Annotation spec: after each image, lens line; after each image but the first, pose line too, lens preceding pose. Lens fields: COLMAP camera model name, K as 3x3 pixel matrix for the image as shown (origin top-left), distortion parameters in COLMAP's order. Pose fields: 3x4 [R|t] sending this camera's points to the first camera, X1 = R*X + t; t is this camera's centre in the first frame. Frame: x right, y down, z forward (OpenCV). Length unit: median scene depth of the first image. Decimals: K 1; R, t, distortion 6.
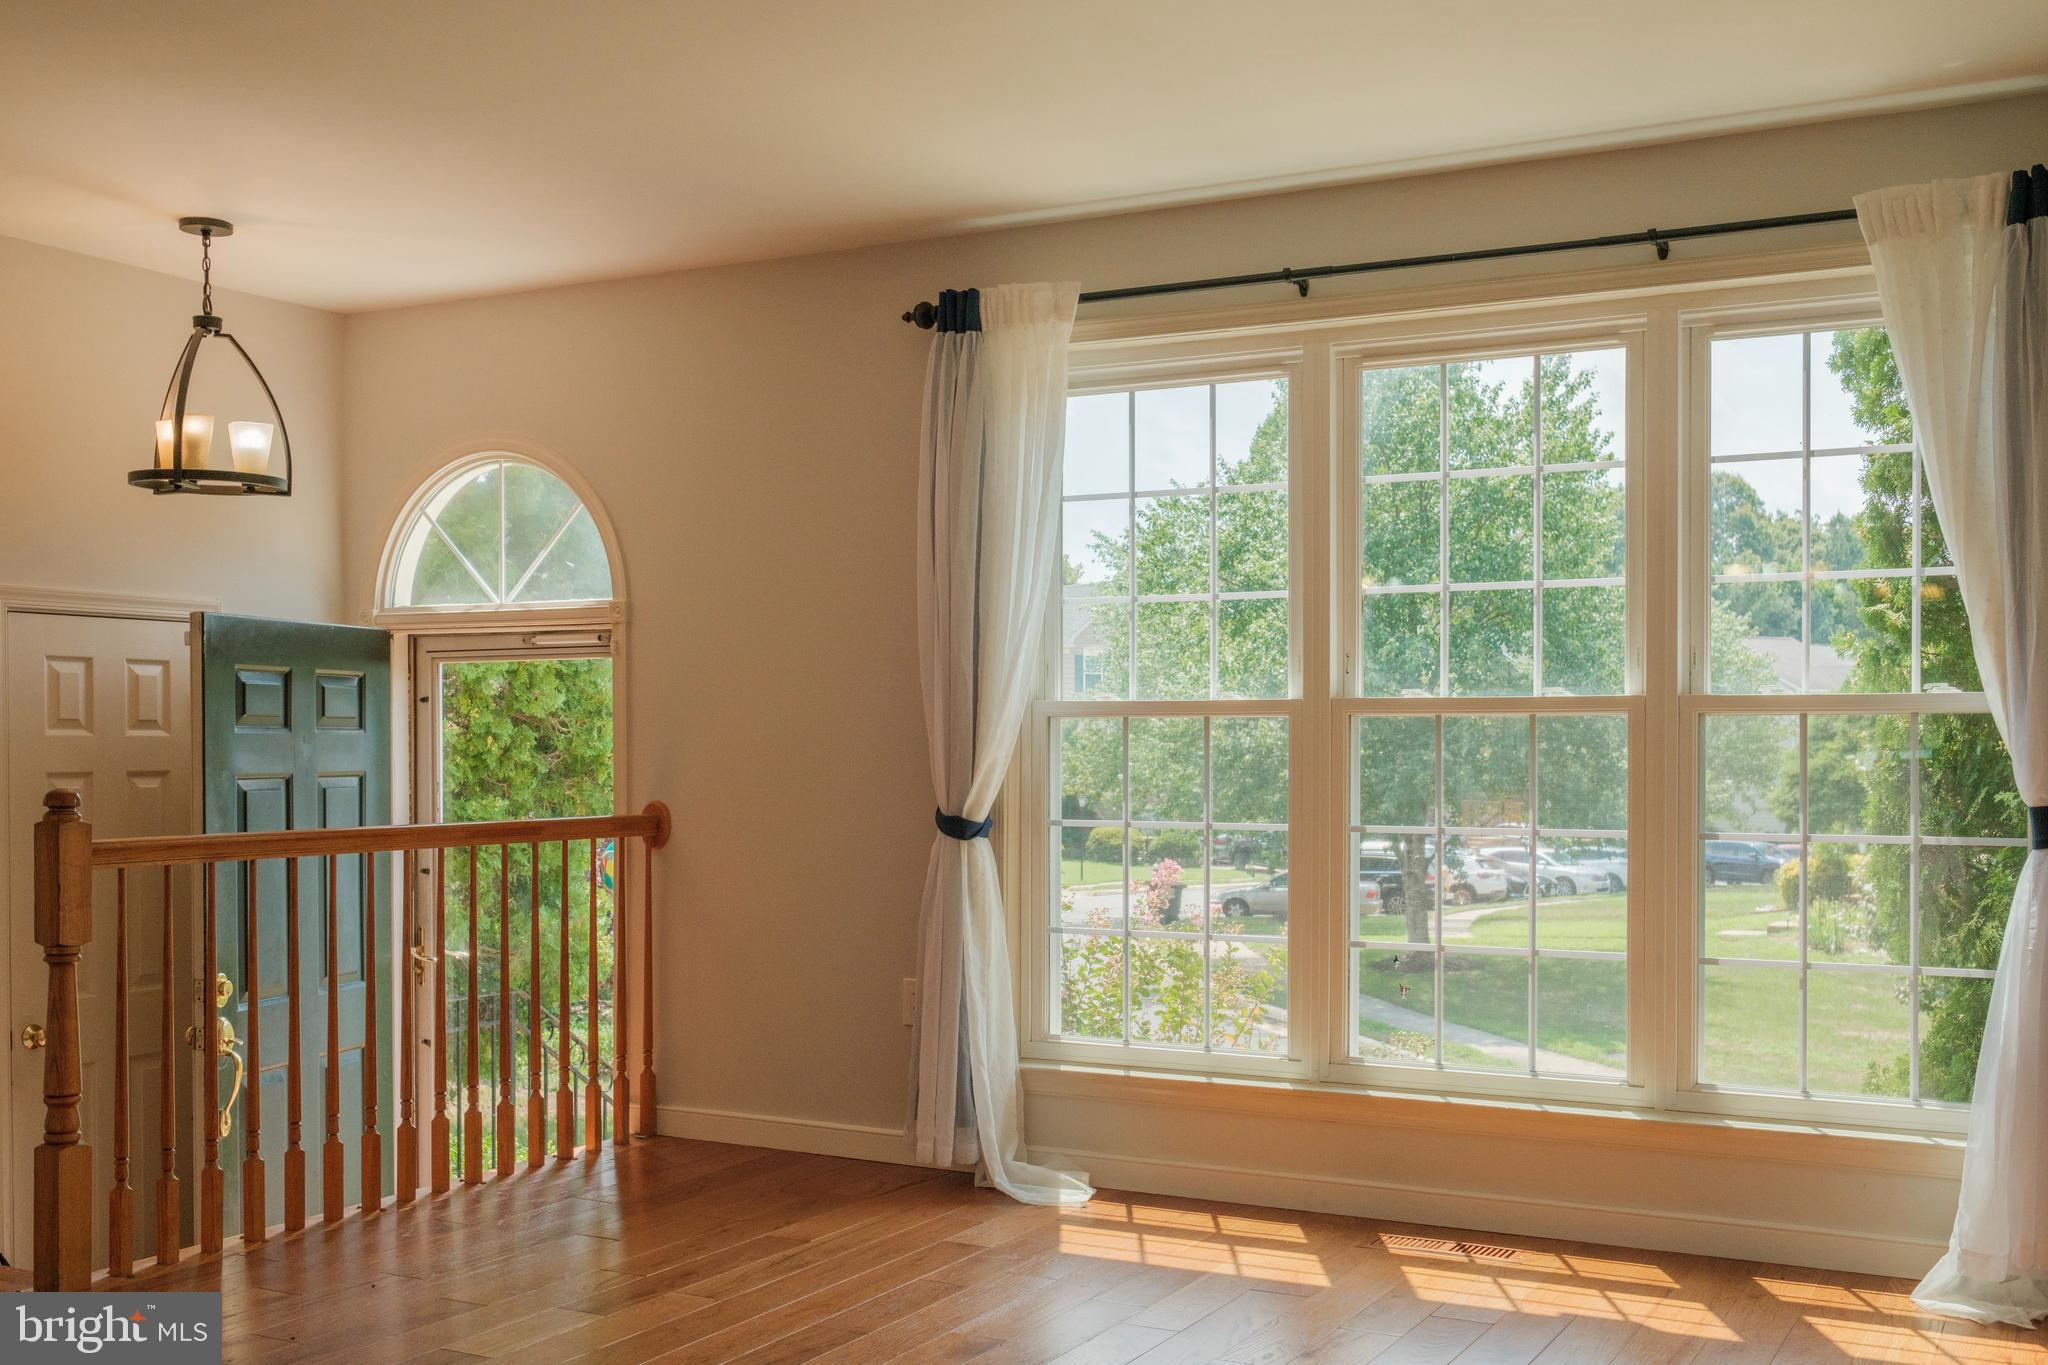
lens RADIAL K [[2116.9, 0, 1022.9], [0, 2116.9, 762.5], [0, 0, 1]] dist [0.000252, 0.025052]
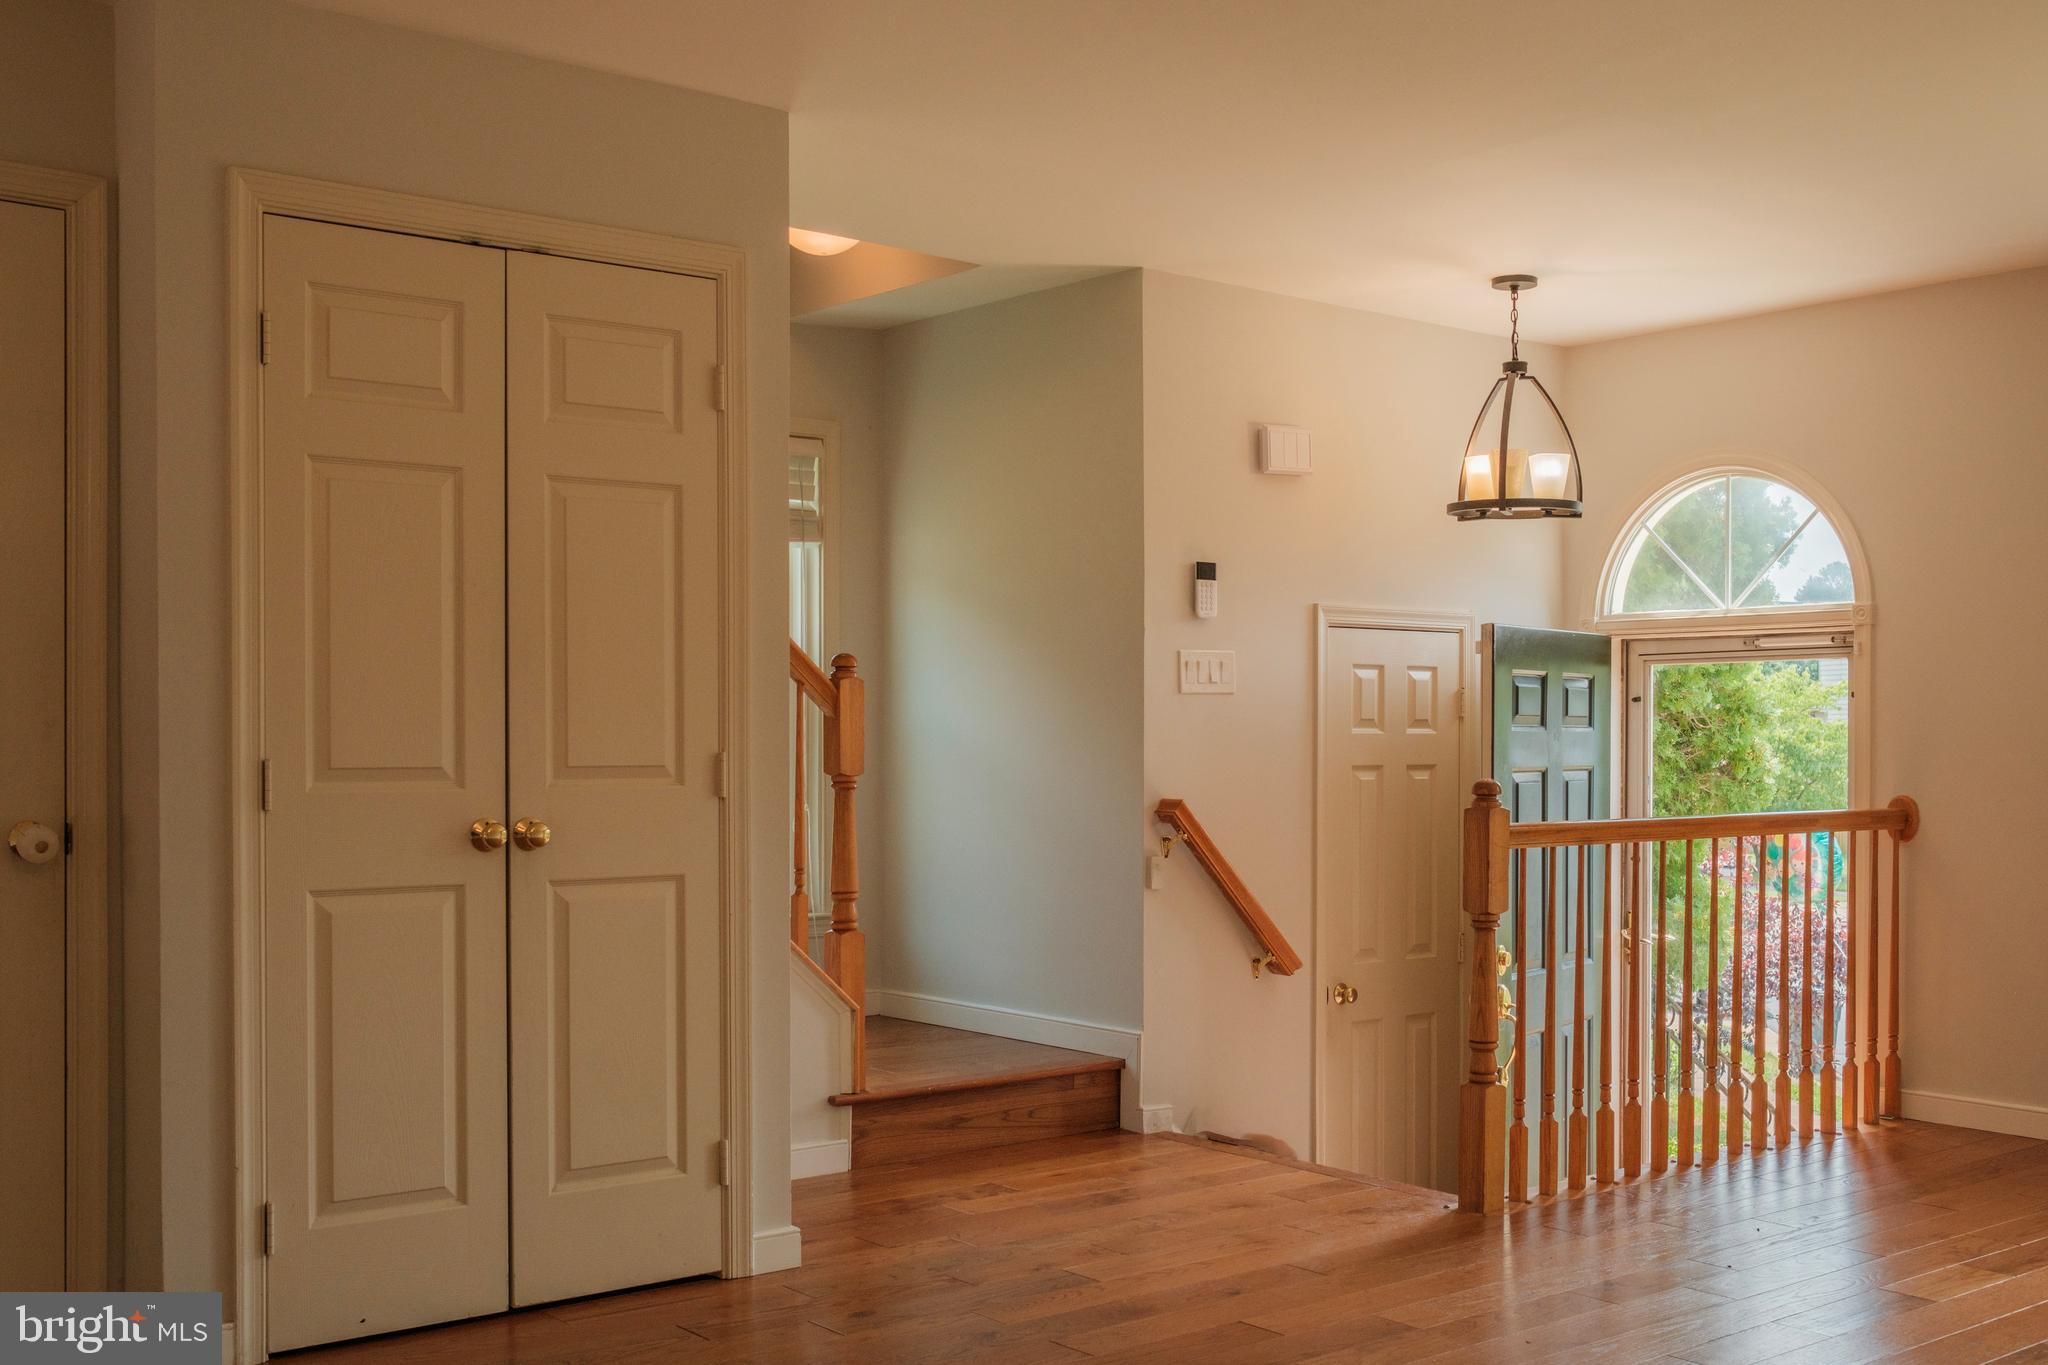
lens RADIAL K [[2116.9, 0, 1022.9], [0, 2116.9, 762.5], [0, 0, 1]] dist [0.000252, 0.025052]
pose [[0.921730, 0.004875, -0.387803, -0.169549], [-0.004026, 0.999987, 0.003002, 0.000425], [0.387812, -0.001205, 0.921738, -0.126584]]
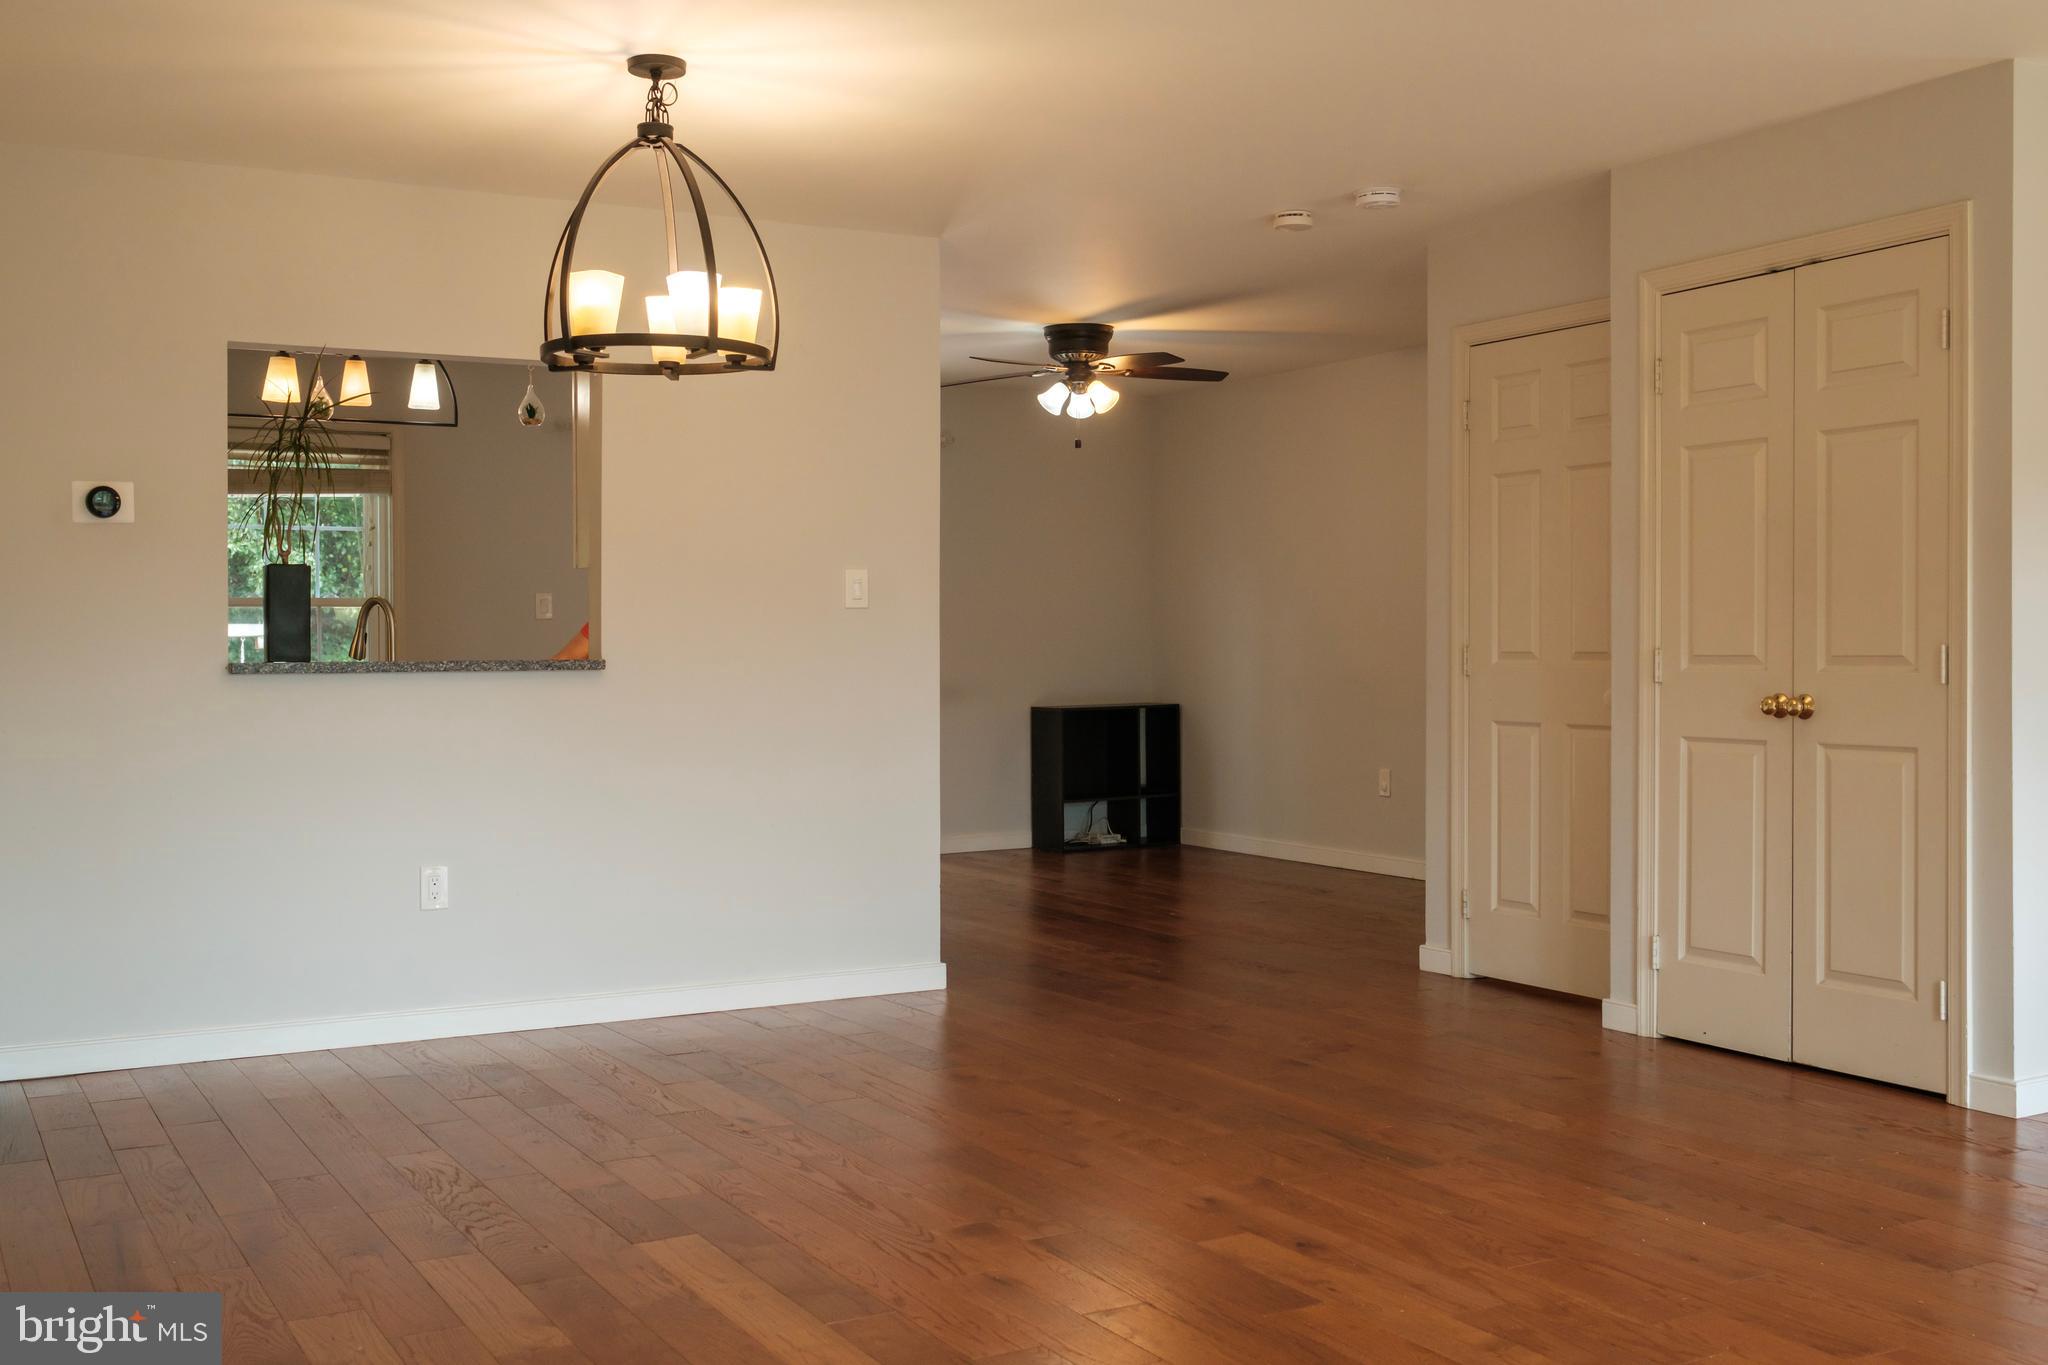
lens RADIAL K [[2069.0, 0, 1000.9], [0, 2069.0, 671.7], [0, 0, 1]] dist [0.000439, 0.012170]
pose [[-0.553822, 0.007831, -0.832599, 0.342809], [-0.006097, 0.999891, 0.013460, 0.001579], [0.832613, 0.012531, -0.553713, 0.646654]]
